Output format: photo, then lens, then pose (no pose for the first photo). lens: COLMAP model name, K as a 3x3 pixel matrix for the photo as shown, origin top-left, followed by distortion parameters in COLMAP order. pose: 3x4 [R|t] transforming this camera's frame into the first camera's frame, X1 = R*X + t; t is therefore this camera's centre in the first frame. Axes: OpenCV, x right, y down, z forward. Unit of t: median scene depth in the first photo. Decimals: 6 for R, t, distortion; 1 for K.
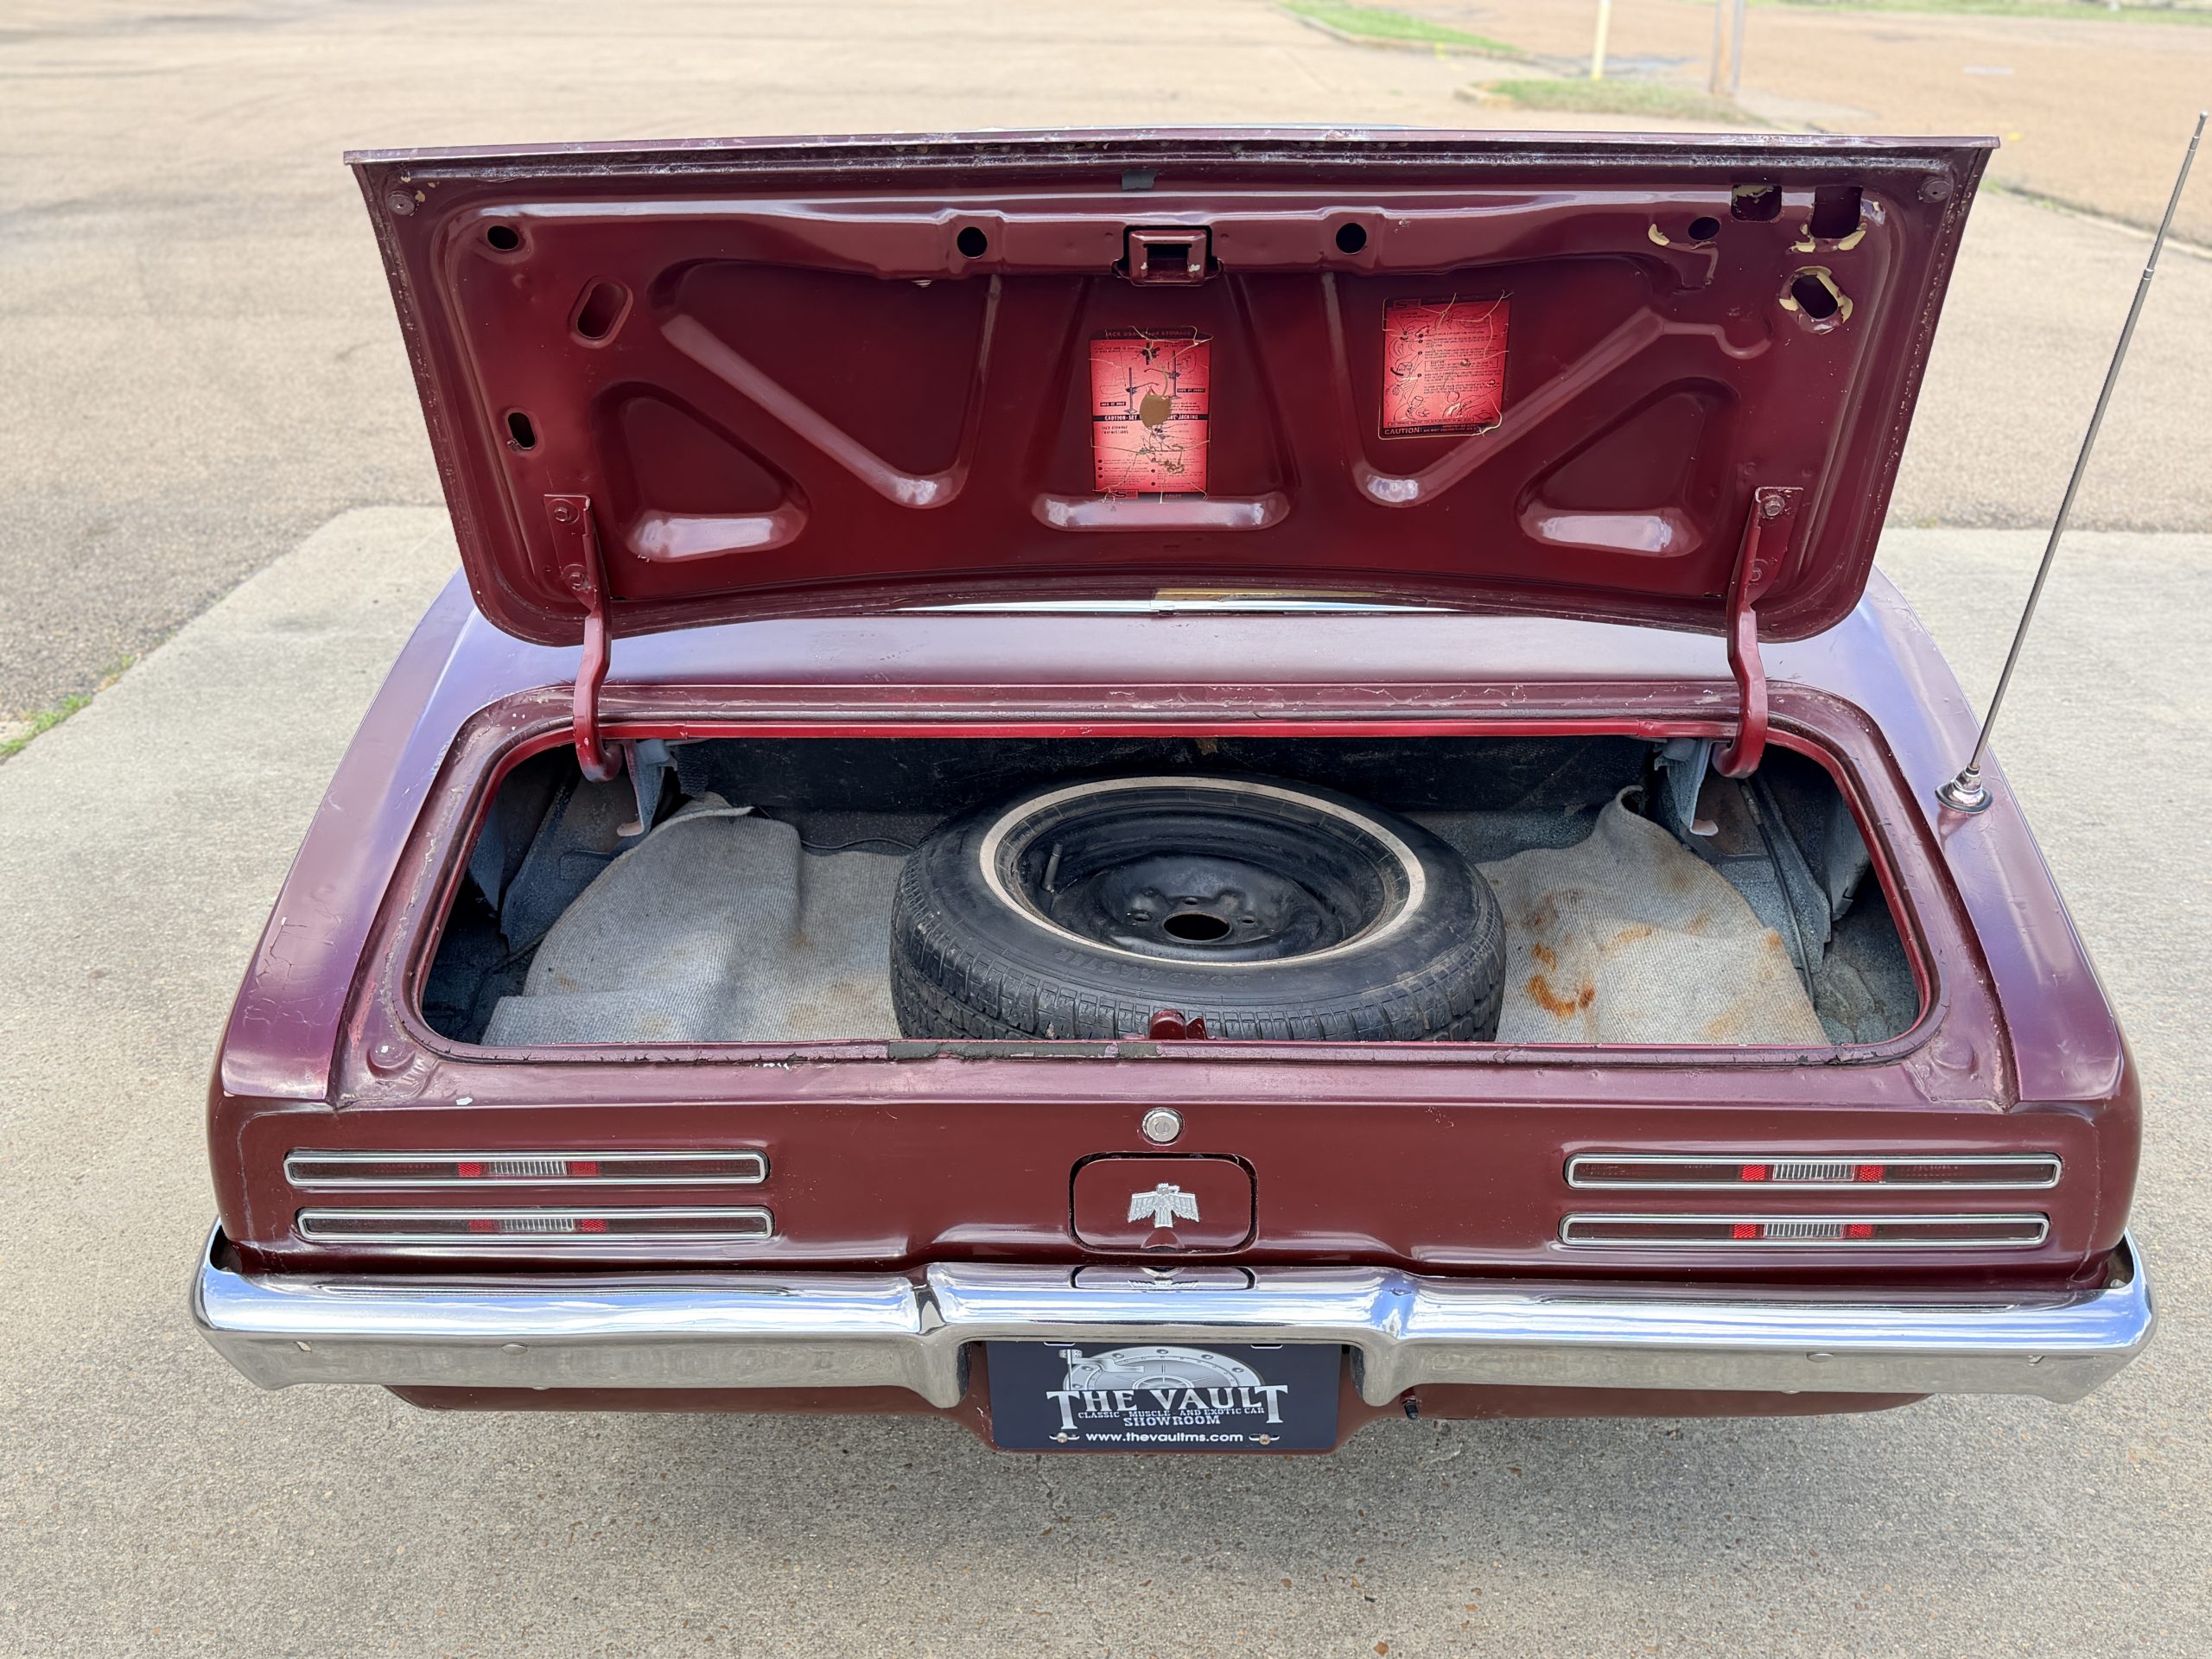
lens RADIAL K [[2057.8, 0, 1107.2], [0, 2057.8, 851.0], [0, 0, 1]] dist [0.002049, 0.000000]
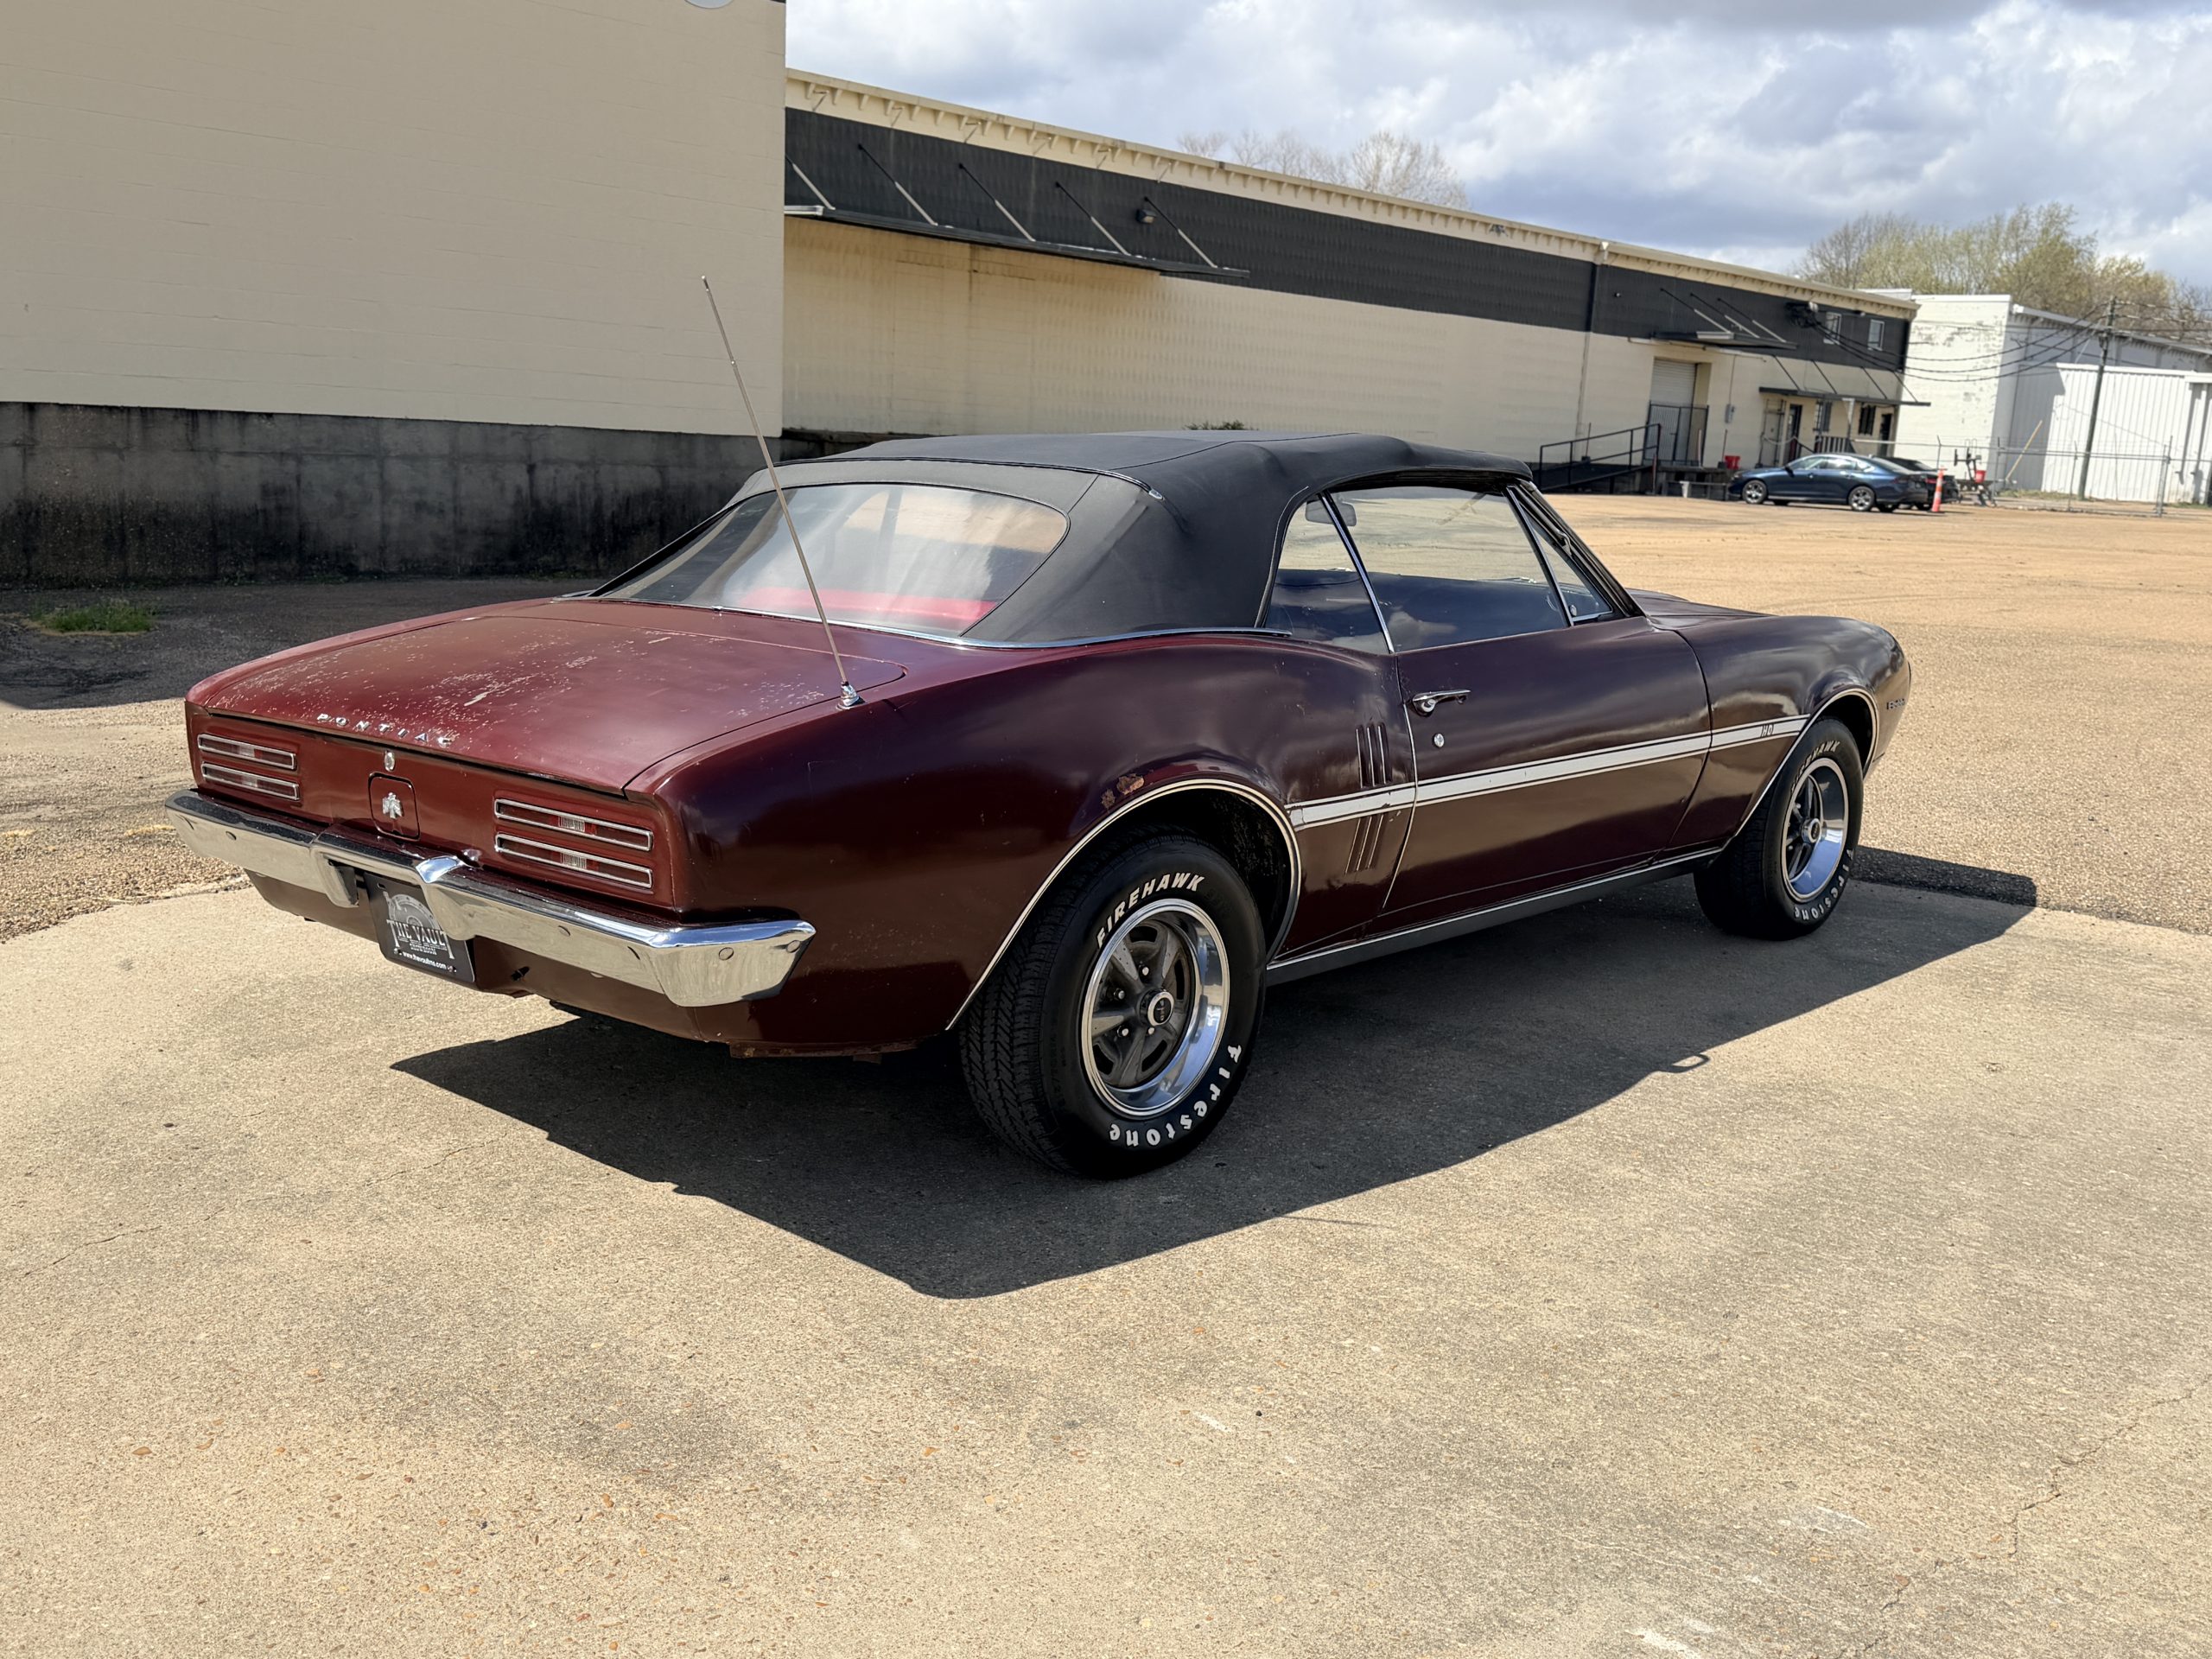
lens RADIAL K [[2051.7, 0, 1083.0], [0, 2051.7, 845.6], [0, 0, 1]] dist [0.013470, 0.000000]
pose [[0.746018, 0.141997, -0.650610, 0.880895], [-0.292587, 0.947540, -0.128690, 0.128583], [0.598205, 0.286365, 0.748429, -0.054210]]
